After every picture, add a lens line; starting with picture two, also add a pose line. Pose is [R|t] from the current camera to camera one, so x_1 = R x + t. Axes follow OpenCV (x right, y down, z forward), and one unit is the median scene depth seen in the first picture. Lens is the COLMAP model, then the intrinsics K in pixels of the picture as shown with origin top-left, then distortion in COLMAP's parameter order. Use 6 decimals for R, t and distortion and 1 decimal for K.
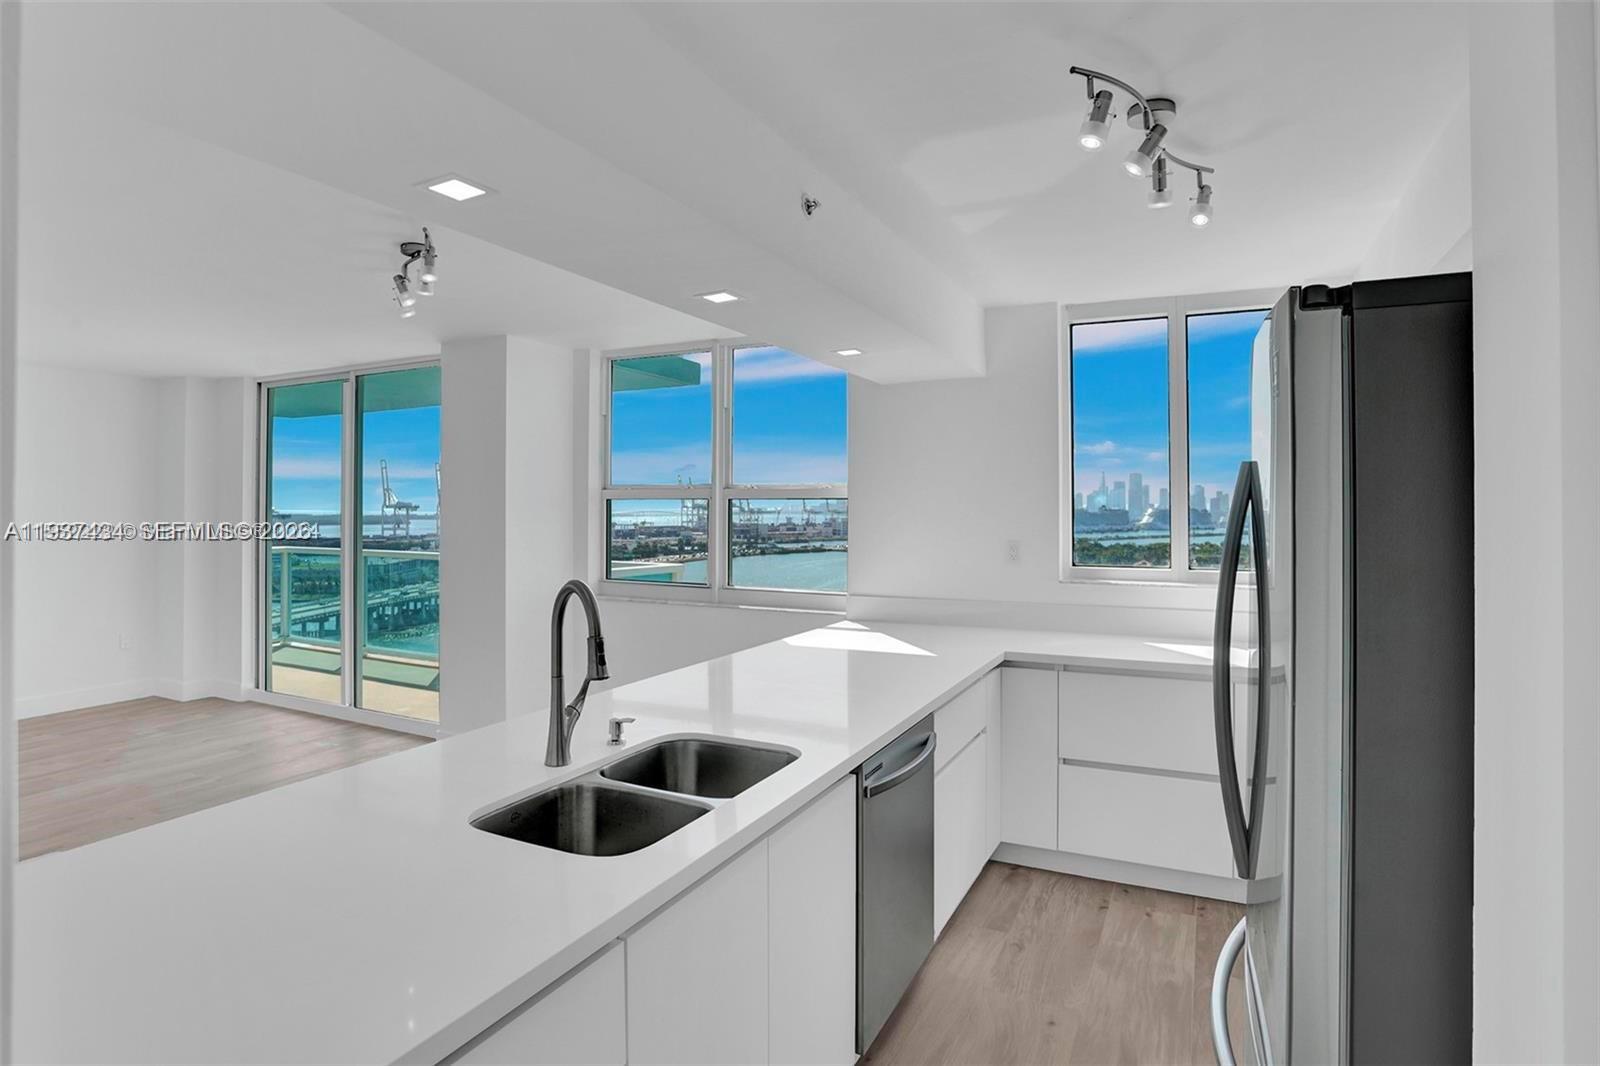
lens RADIAL K [[836.5, 0, 799.2], [0, 836.5, 501.0], [0, 0, 1]] dist [-0.082399, 0.040332]
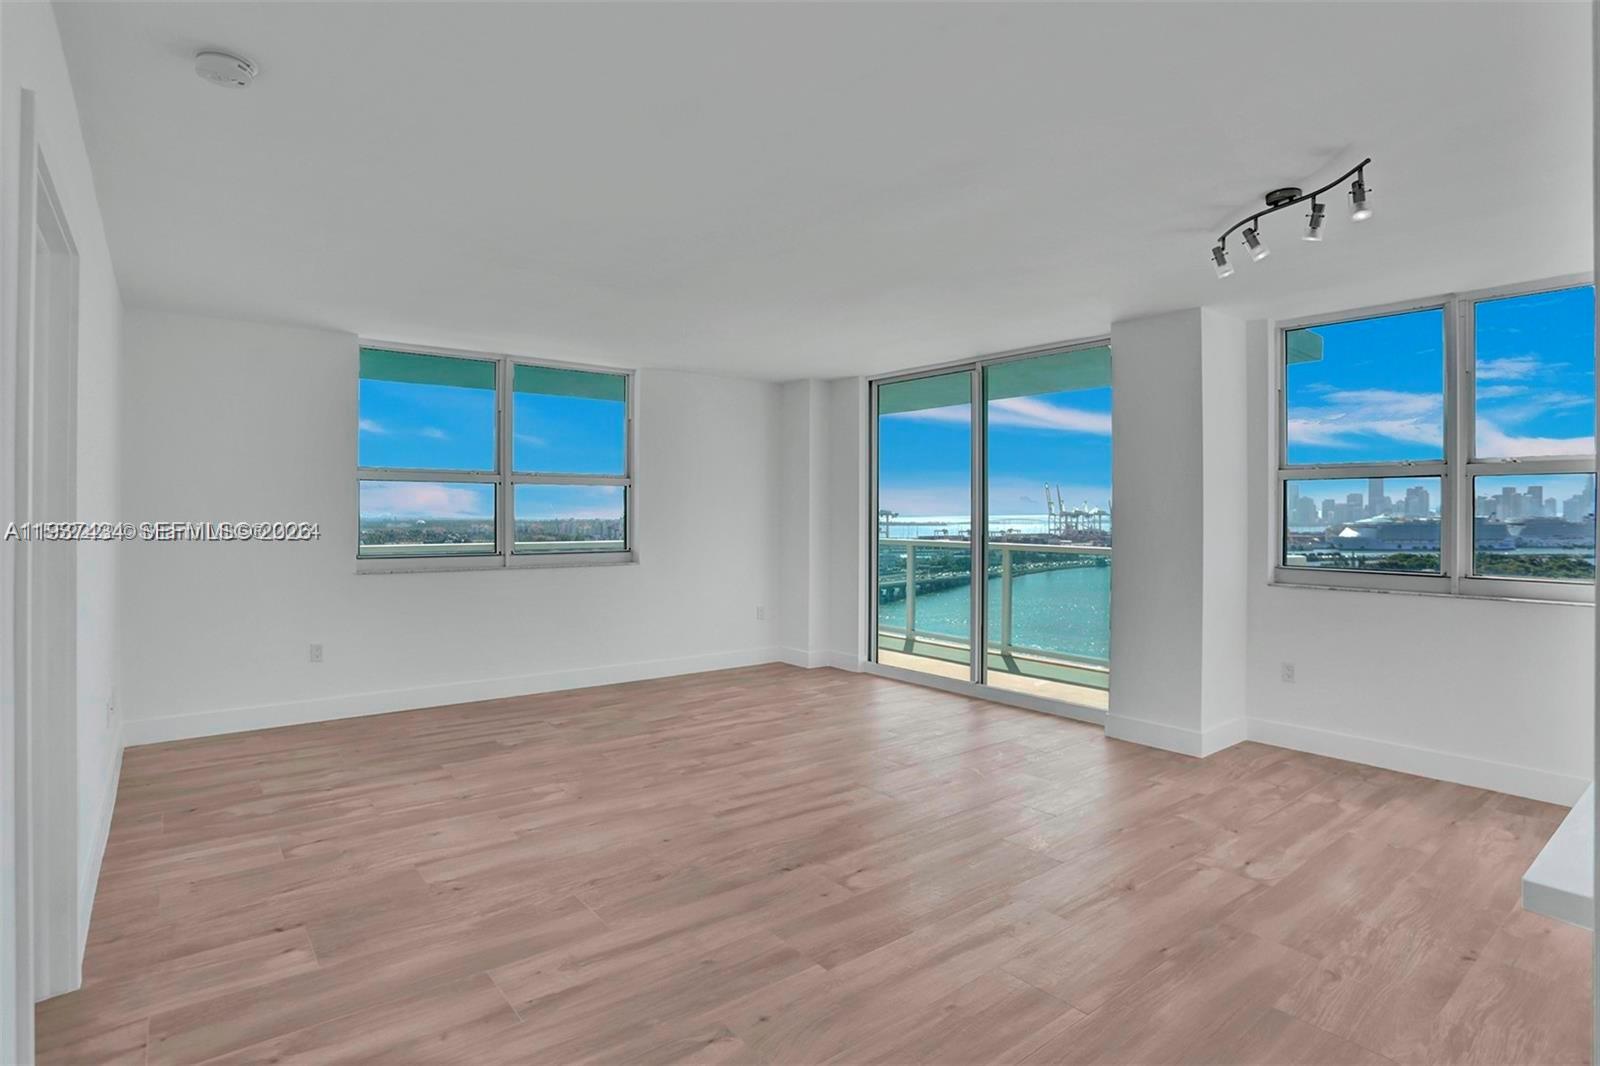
lens RADIAL K [[813.0, 0, 793.9], [0, 813.0, 511.4], [0, 0, 1]] dist [-0.071207, 0.028402]
pose [[0.904689, 0.000861, -0.426072, -0.463689], [0.000379, 0.999996, 0.002825, 0.041146], [0.426073, -0.002717, 0.904685, -0.046477]]
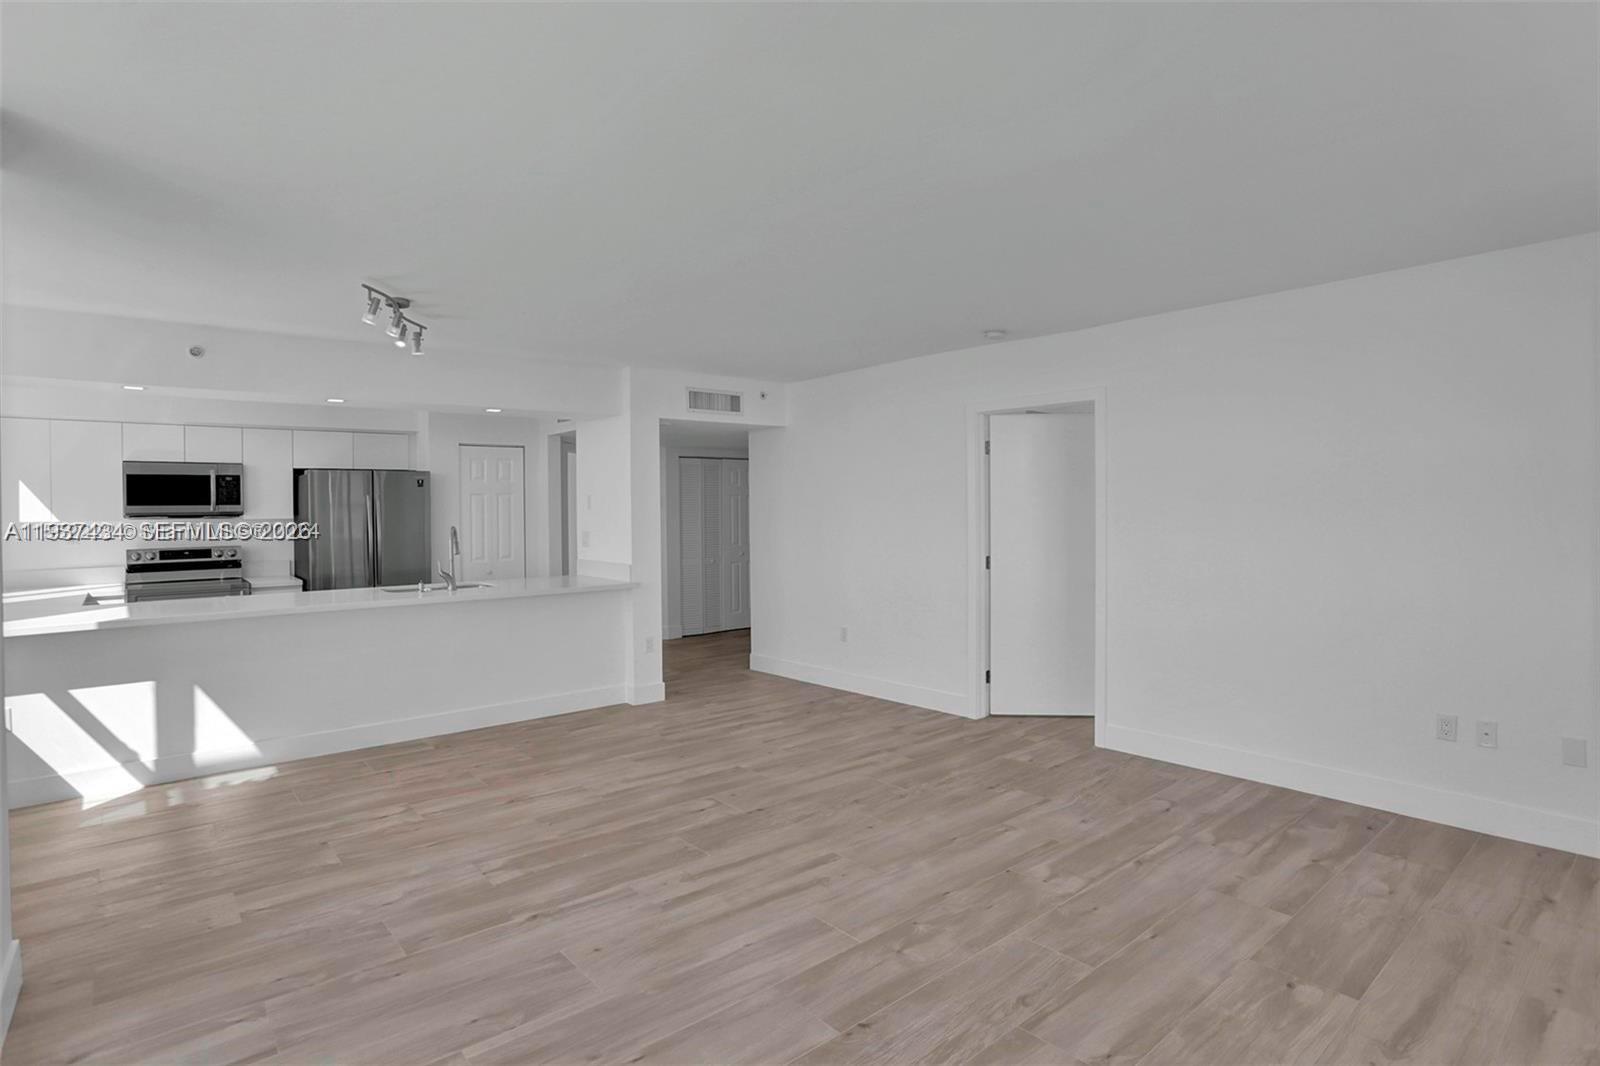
lens RADIAL K [[813.0, 0, 793.9], [0, 813.0, 511.4], [0, 0, 1]] dist [-0.071207, 0.028402]
pose [[-0.917853, 0.009847, 0.396797, -1.216929], [0.008155, 0.999949, -0.005951, 0.031481], [-0.396836, -0.002226, -0.917887, 1.507059]]
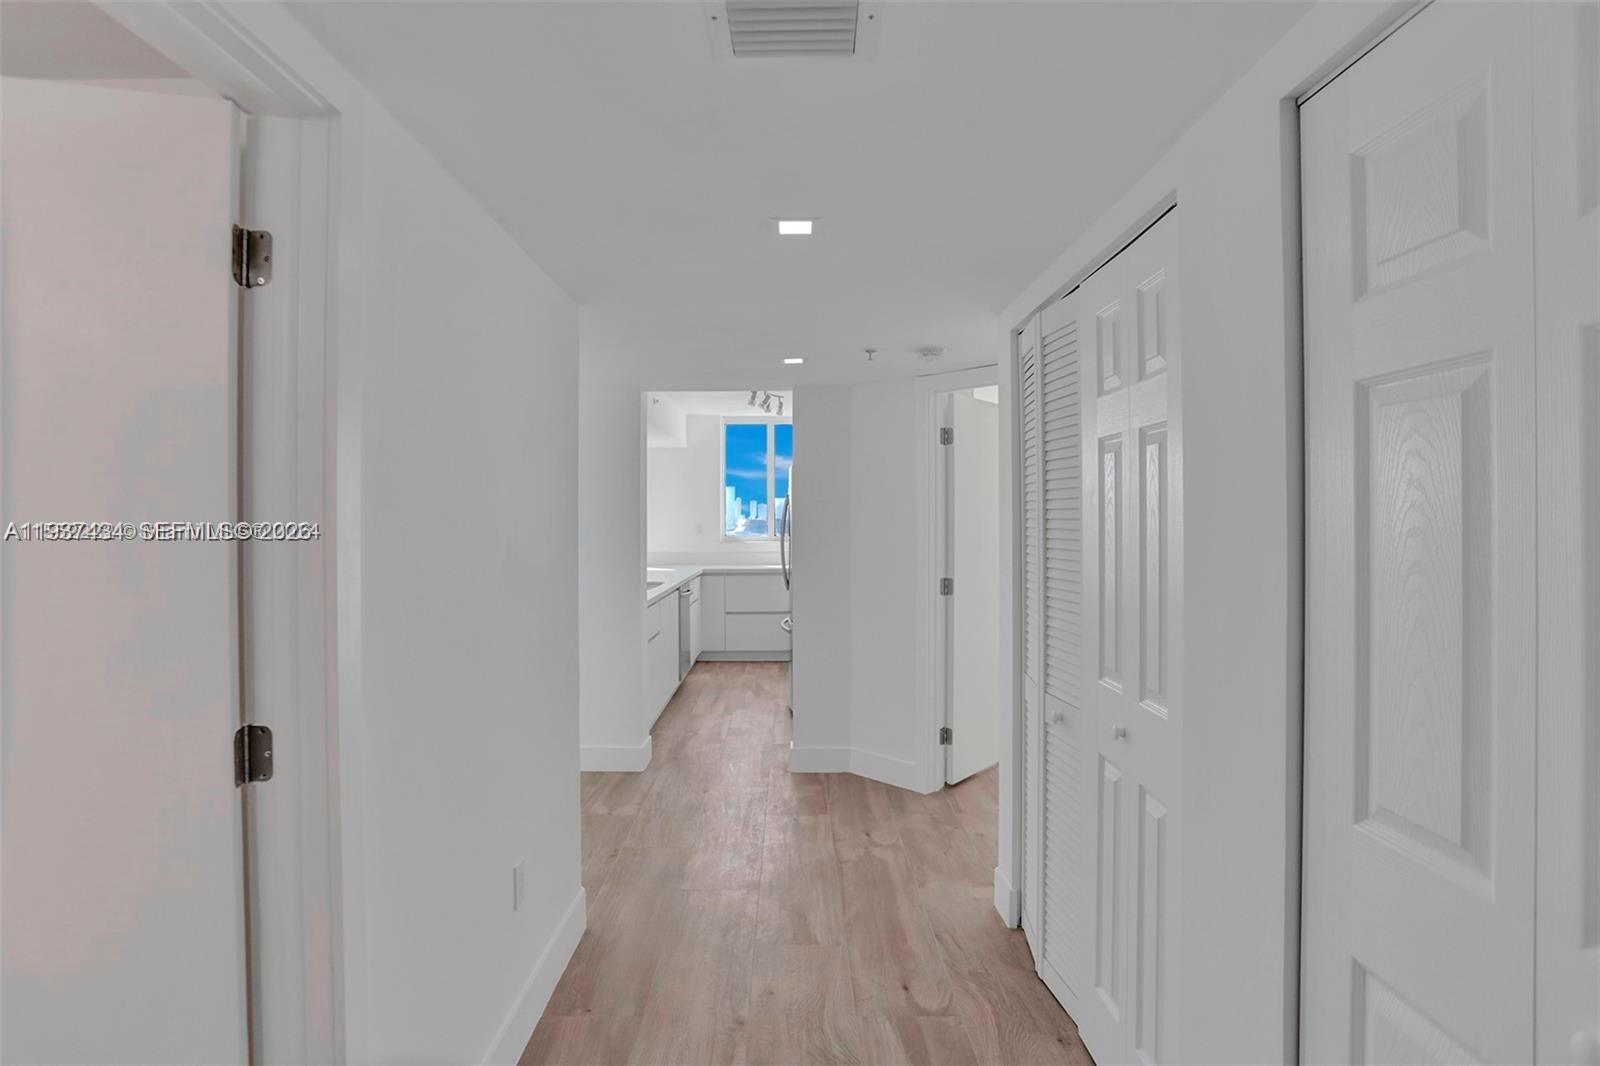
lens RADIAL K [[820.0, 0, 797.5], [0, 820.0, 517.5], [0, 0, 1]] dist [-0.067566, 0.028082]
pose [[0.891940, -0.002960, 0.452145, -0.479434], [0.000807, 0.999987, 0.004953, 0.019594], [-0.452153, -0.004053, 0.891931, -1.019441]]
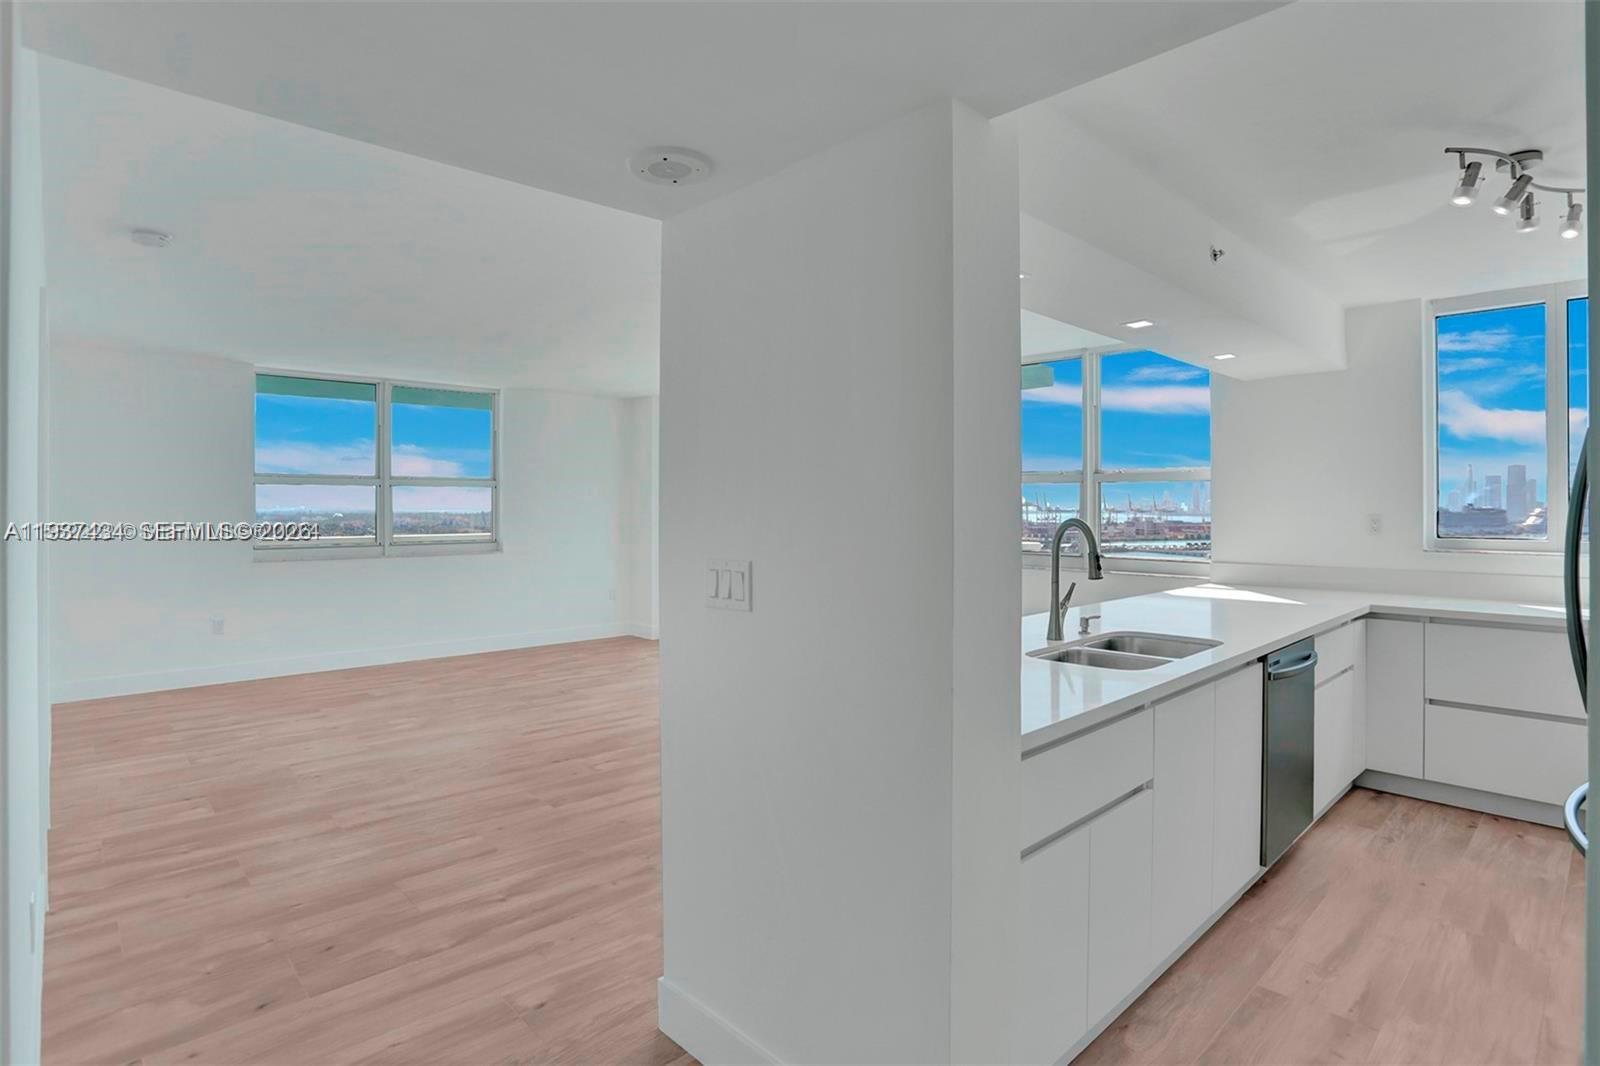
lens RADIAL K [[816.4, 0, 801.3], [0, 816.4, 506.2], [0, 0, 1]] dist [-0.066014, 0.025474]
pose [[0.938824, 0.000285, -0.344397, -0.102442], [0.002302, 0.999972, 0.007104, 0.027552], [0.344389, -0.007462, 0.938797, -0.277004]]
